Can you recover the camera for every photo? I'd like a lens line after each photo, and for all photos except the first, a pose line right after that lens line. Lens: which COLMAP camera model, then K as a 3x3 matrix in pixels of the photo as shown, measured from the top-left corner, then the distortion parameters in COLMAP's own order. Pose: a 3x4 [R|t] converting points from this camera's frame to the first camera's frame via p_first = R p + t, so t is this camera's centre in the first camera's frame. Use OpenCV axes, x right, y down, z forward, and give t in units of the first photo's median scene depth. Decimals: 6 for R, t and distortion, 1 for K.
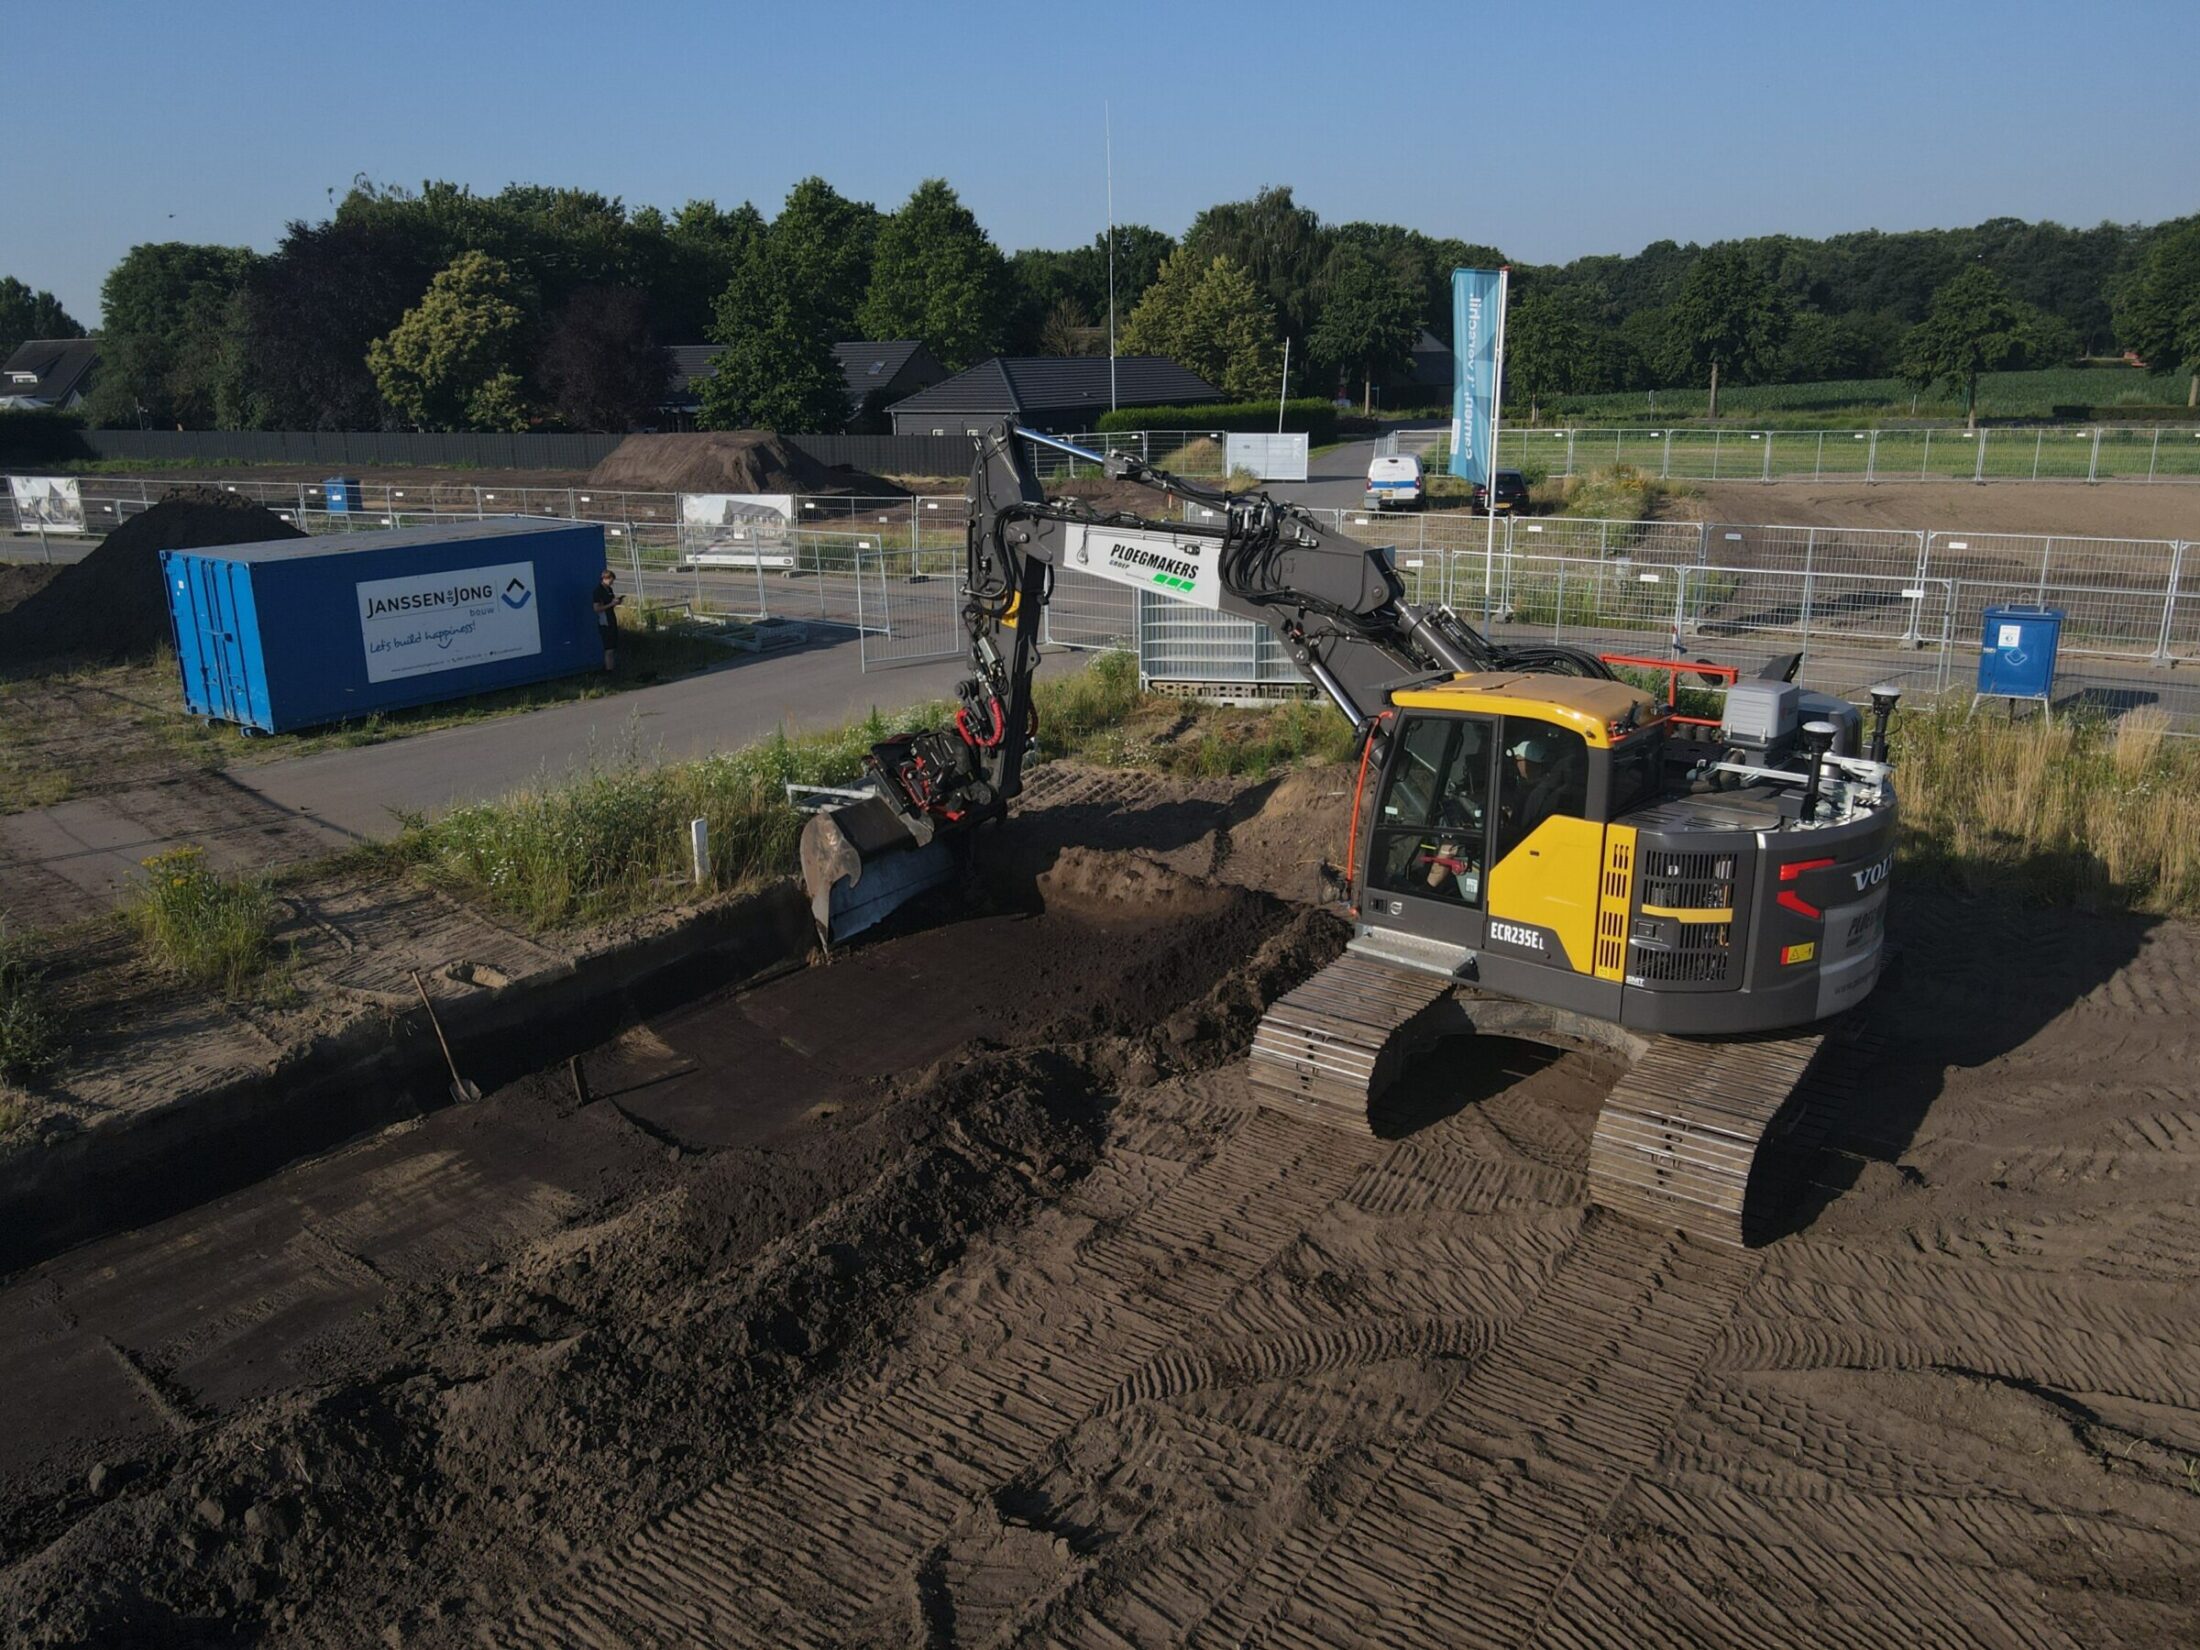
lens RADIAL K [[1629.3, 0, 1100.0], [0, 1629.3, 825.0], [0, 0, 1]] dist [0.002198, 0.025063]
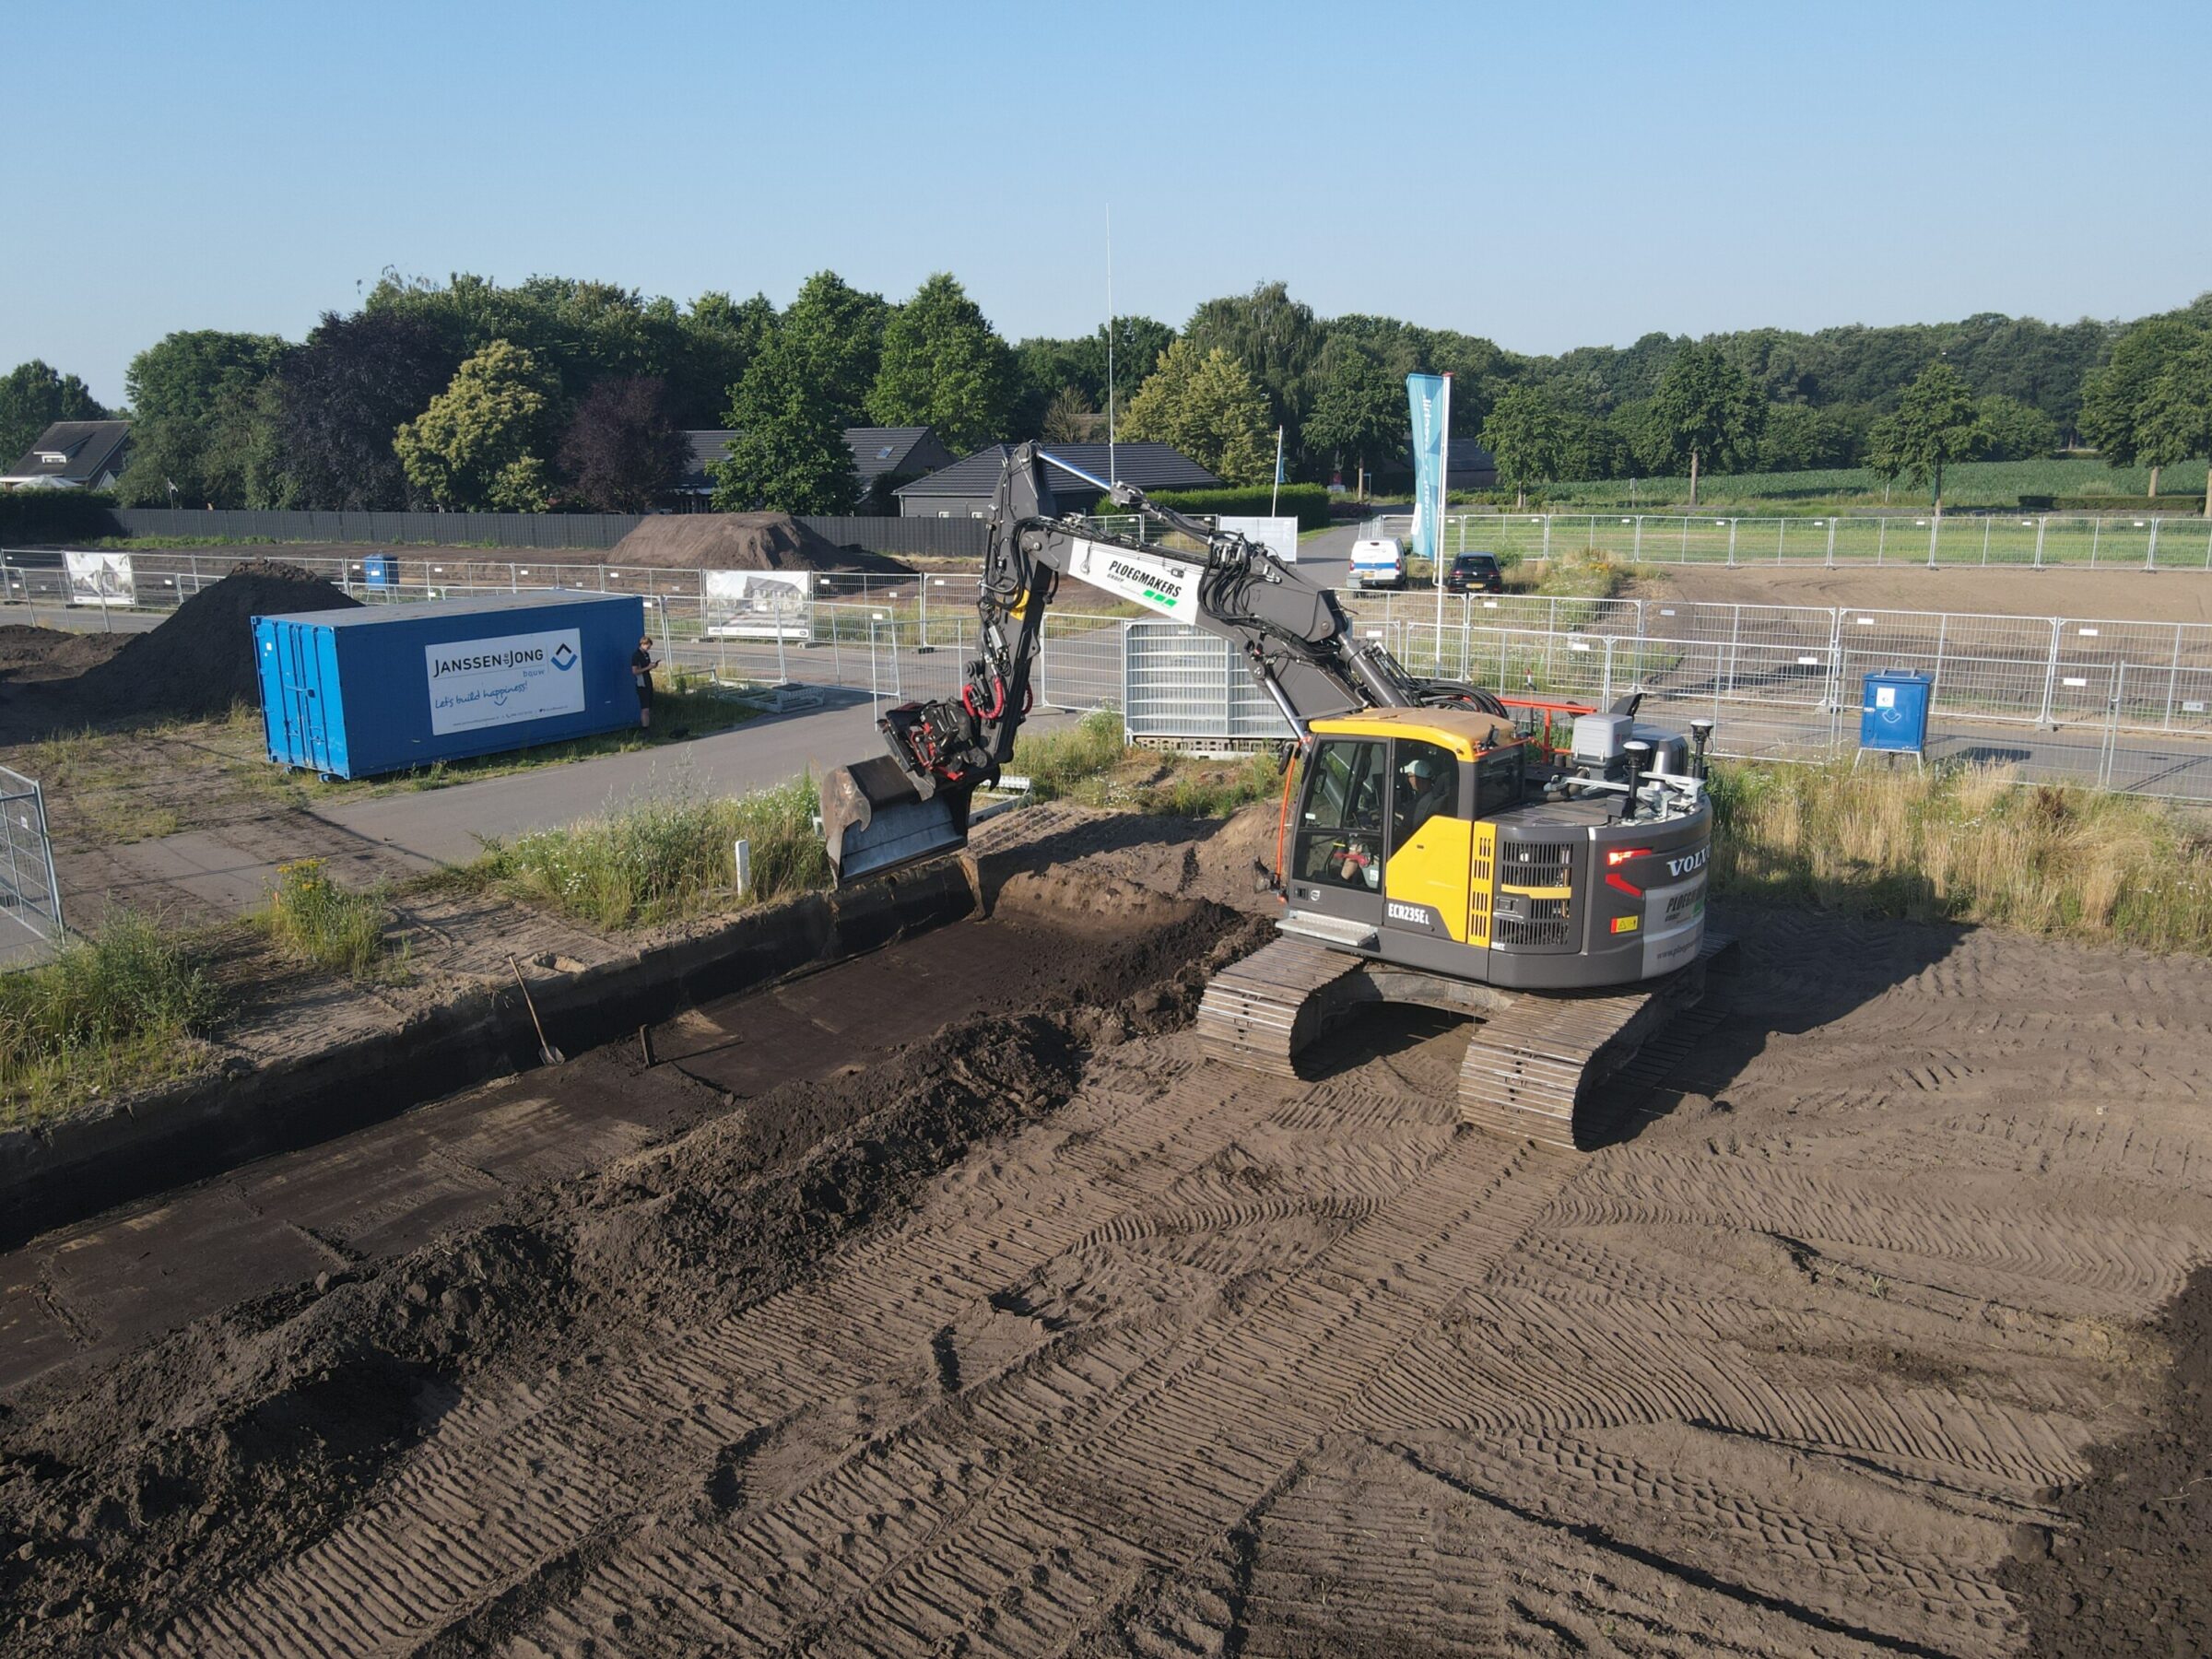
lens RADIAL K [[1641.2, 0, 1106.0], [0, 1641.2, 829.5], [0, 0, 1]] dist [-0.007504, 0.045713]
pose [[0.999986, 0.004715, 0.002426, 0.012644], [-0.004595, 0.998871, -0.047275, 0.041519], [-0.002646, 0.047263, 0.998879, -0.173090]]
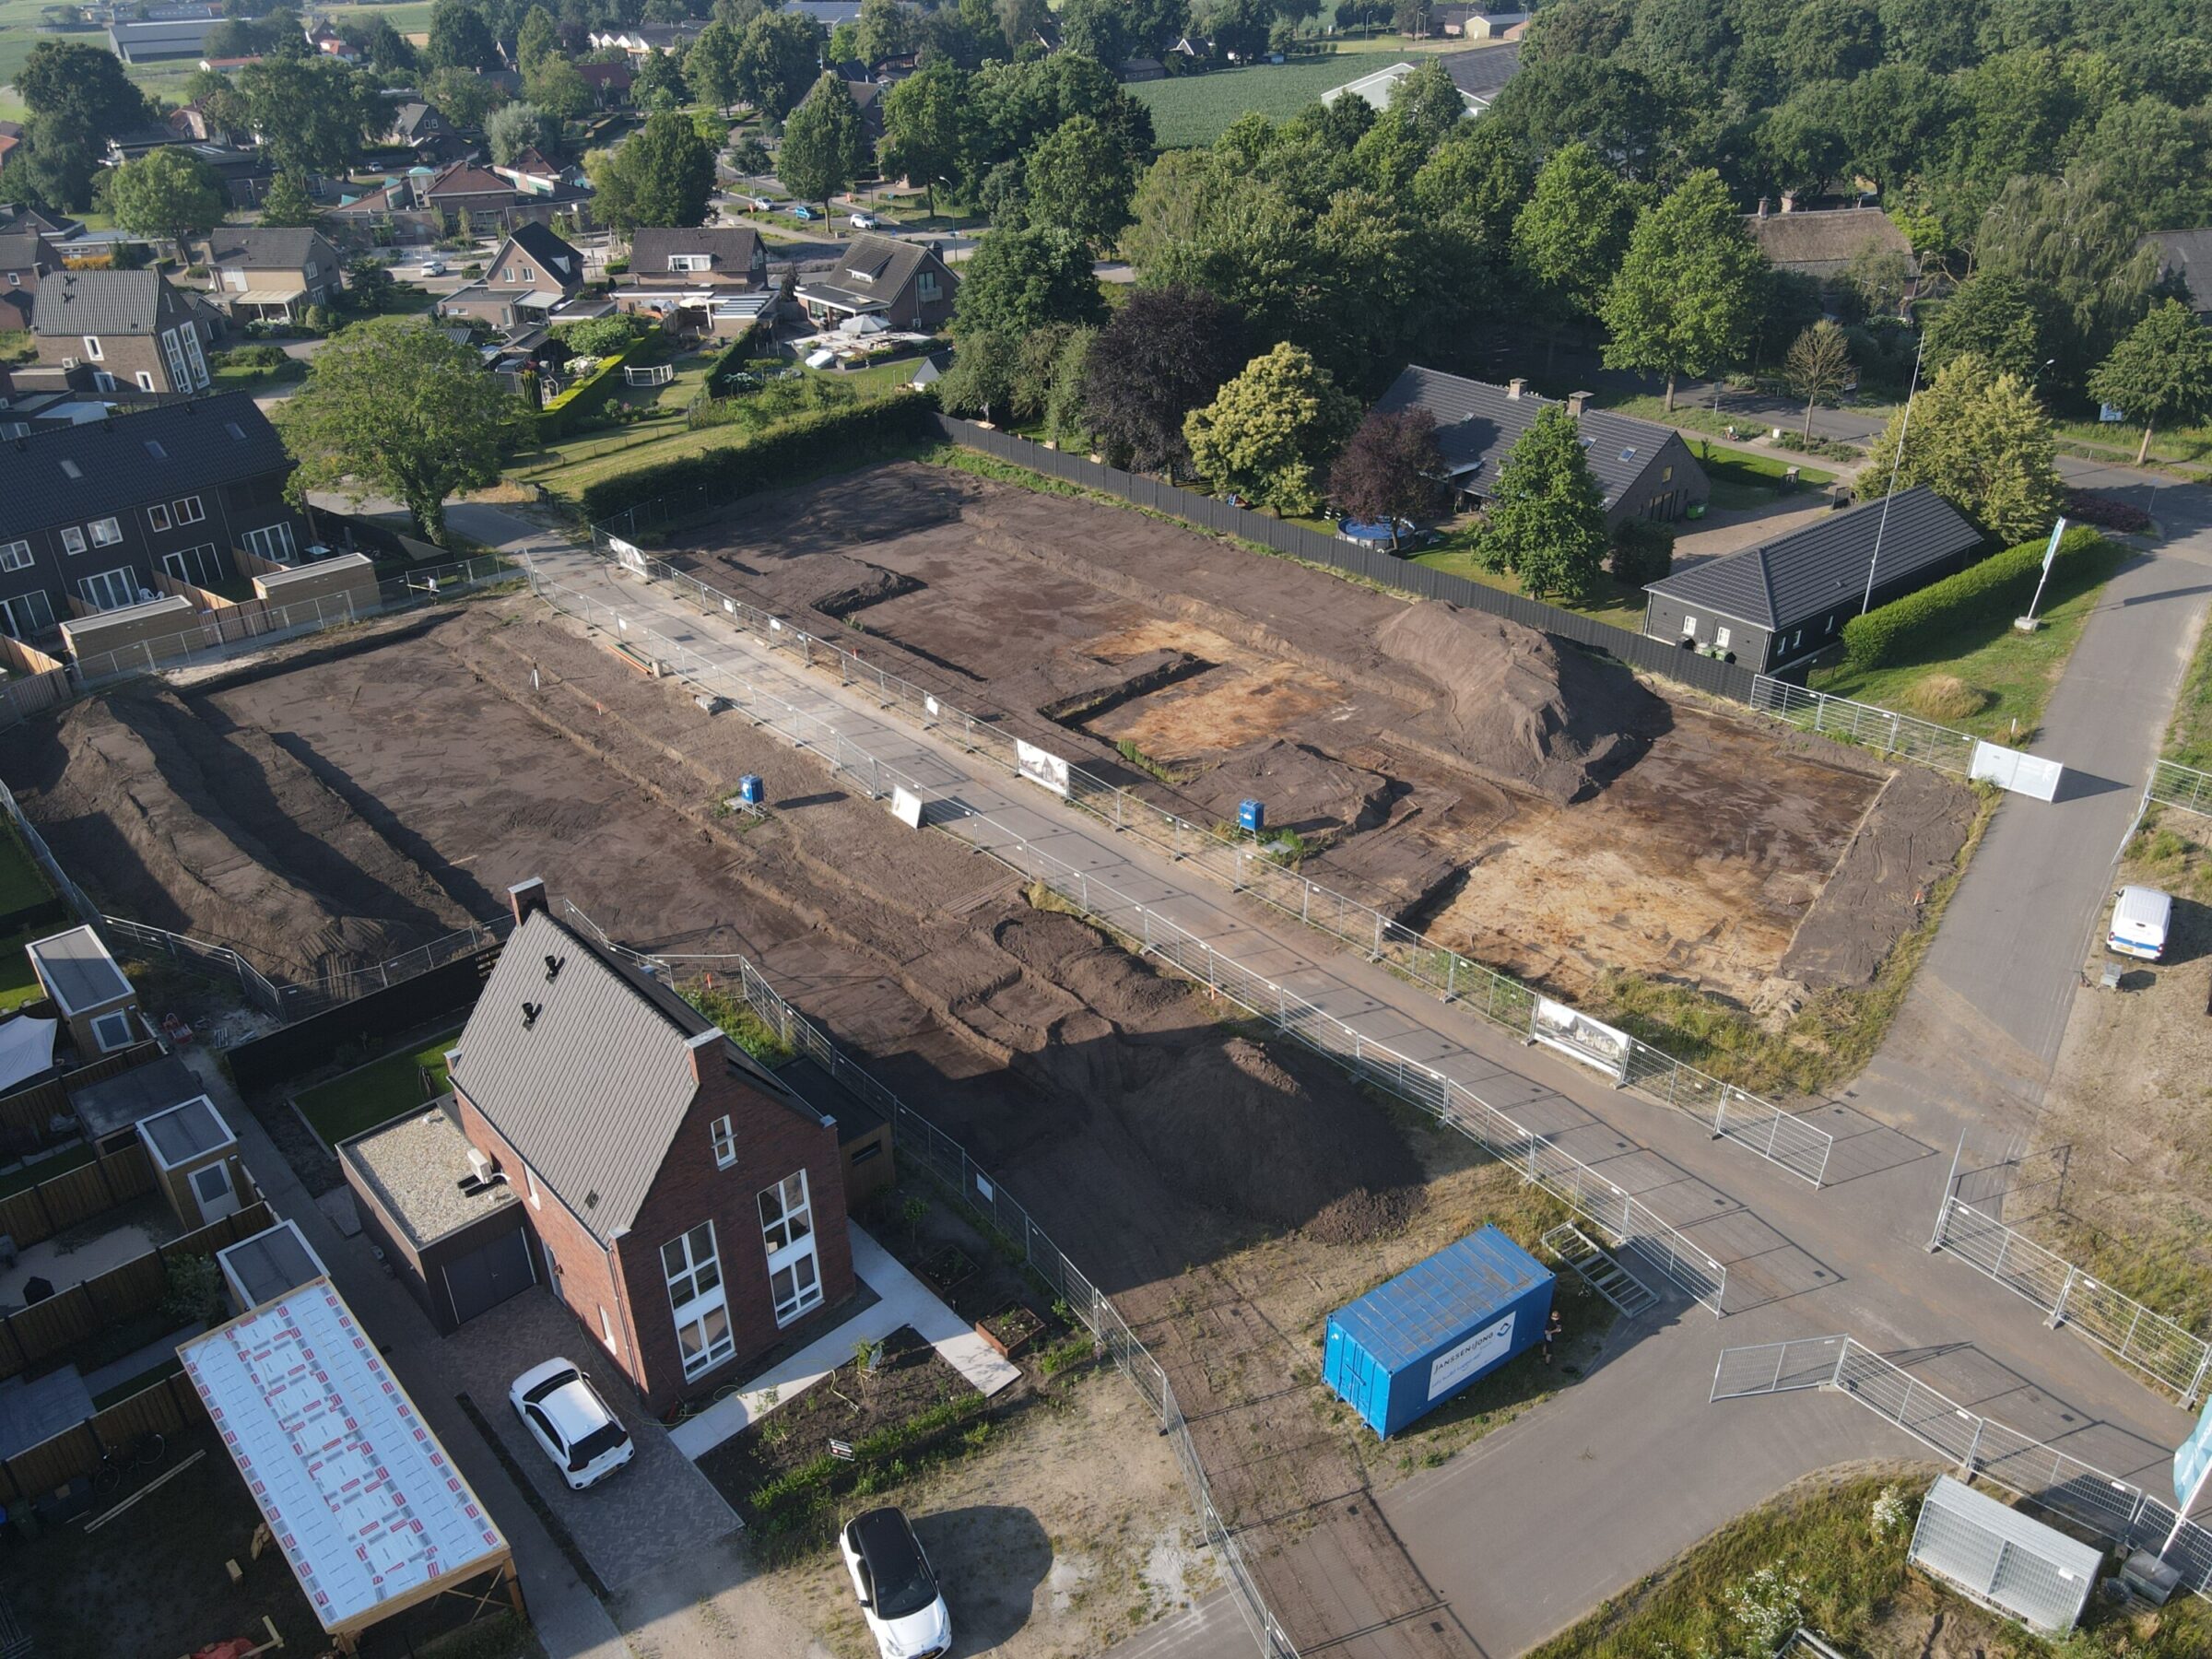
lens RADIAL K [[1641.2, 0, 1106.0], [0, 1641.2, 829.5], [0, 0, 1]] dist [-0.007504, 0.045713]
pose [[0.938283, 0.170529, -0.300905, -0.513176], [-0.092733, 0.962184, 0.256130, -1.613970], [0.333204, -0.212419, 0.918615, -0.874928]]
